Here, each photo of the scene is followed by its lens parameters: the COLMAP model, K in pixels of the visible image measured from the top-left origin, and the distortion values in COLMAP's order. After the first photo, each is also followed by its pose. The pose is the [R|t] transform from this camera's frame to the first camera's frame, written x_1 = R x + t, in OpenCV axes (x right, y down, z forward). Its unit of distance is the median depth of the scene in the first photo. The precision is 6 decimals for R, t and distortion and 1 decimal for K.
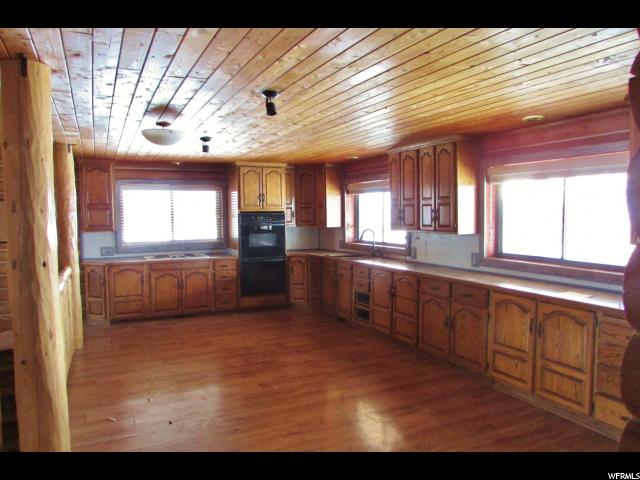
lens RADIAL K [[466.0, 0, 318.5], [0, 466.0, 242.3], [0, 0, 1]] dist [-0.040841, -0.004727]
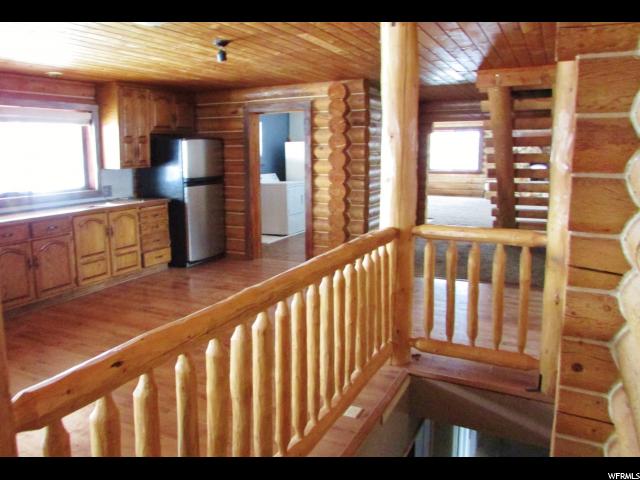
lens RADIAL K [[466.0, 0, 319.2], [0, 466.0, 238.7], [0, 0, 1]] dist [-0.040841, -0.004727]
pose [[-0.634458, -0.131874, 0.761625, -1.009105], [0.065797, 0.972548, 0.223207, -0.068111], [-0.770152, 0.191728, -0.608364, 1.329337]]
